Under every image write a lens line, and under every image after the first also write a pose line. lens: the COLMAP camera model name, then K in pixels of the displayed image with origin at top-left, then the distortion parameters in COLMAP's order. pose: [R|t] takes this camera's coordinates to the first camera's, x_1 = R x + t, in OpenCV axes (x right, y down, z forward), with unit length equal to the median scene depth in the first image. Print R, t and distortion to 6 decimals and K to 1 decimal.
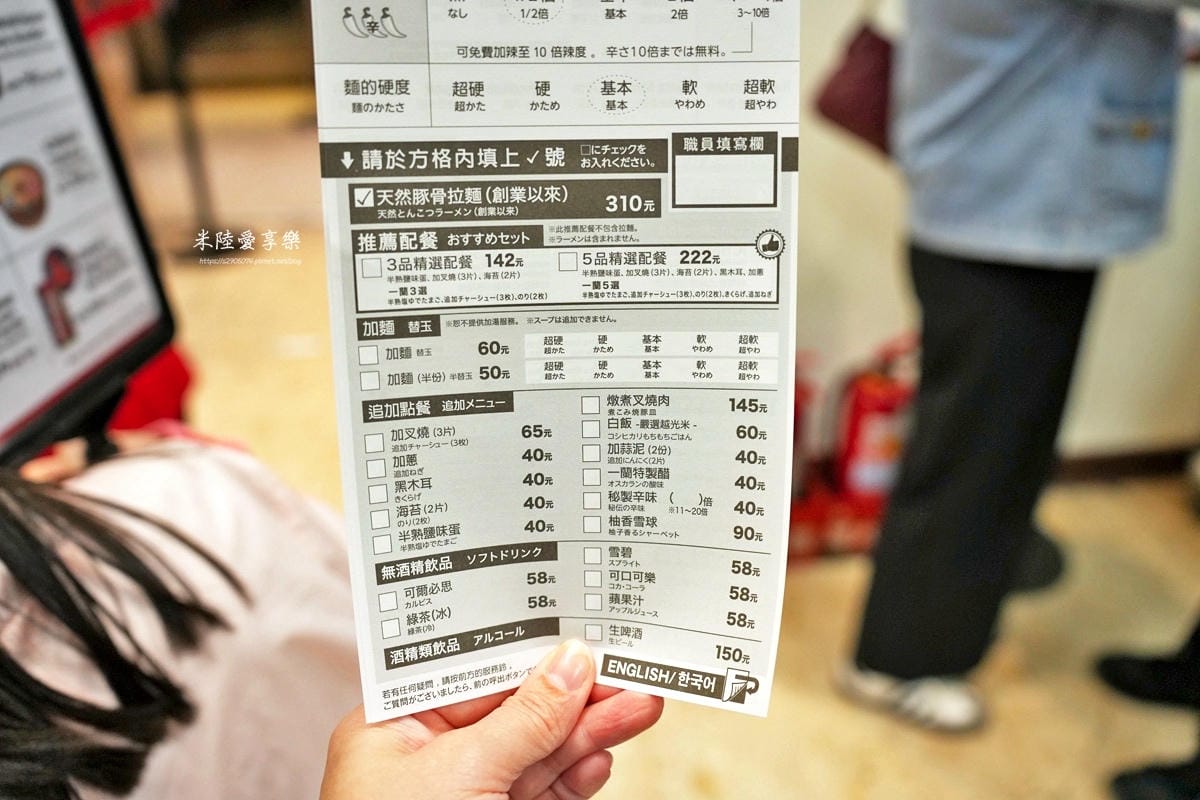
lens RADIAL K [[998.7, 0, 598.3], [0, 998.7, 398.2], [0, 0, 1]] dist [0.050023, 0.004552]
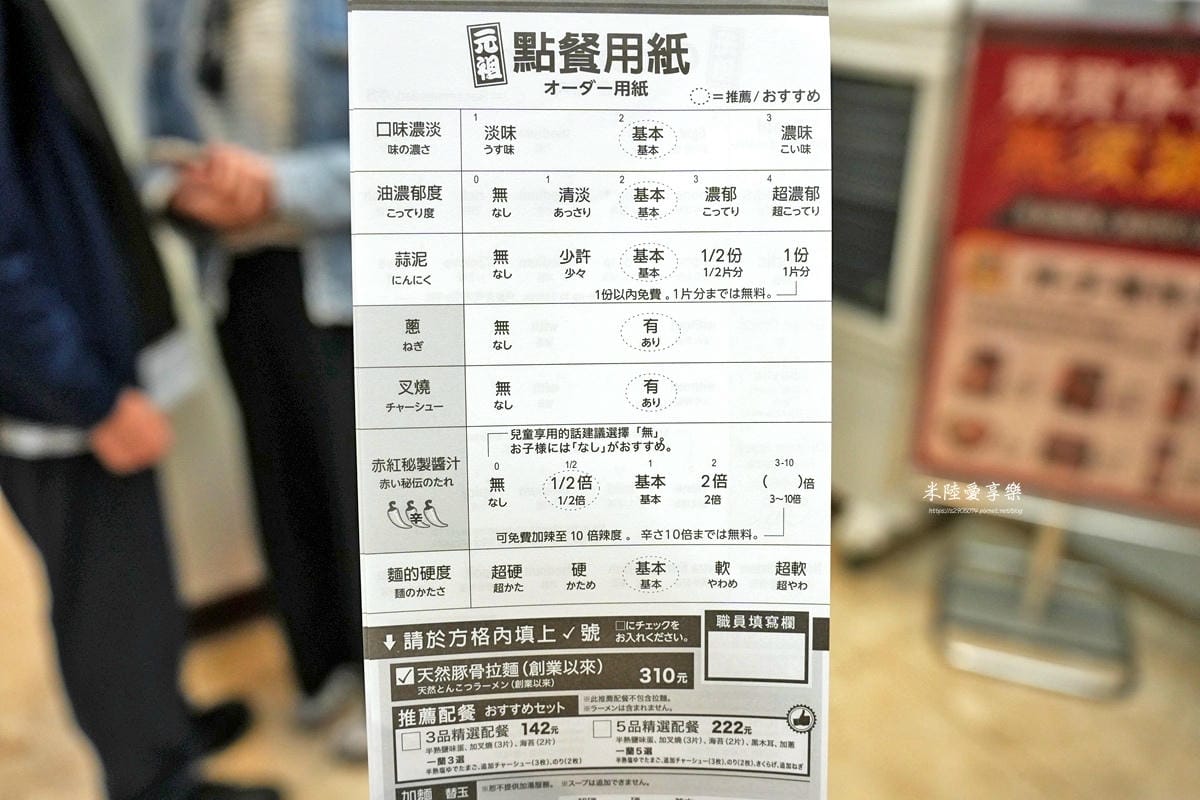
lens RADIAL K [[998.7, 0, 600.1], [0, 998.7, 402.1], [0, 0, 1]] dist [0.050023, 0.004552]
pose [[0.999608, 0.008081, -0.026794, -0.007711], [-0.007842, 0.999929, 0.009007, -0.485191], [0.026864, -0.008793, 0.999600, -0.022277]]
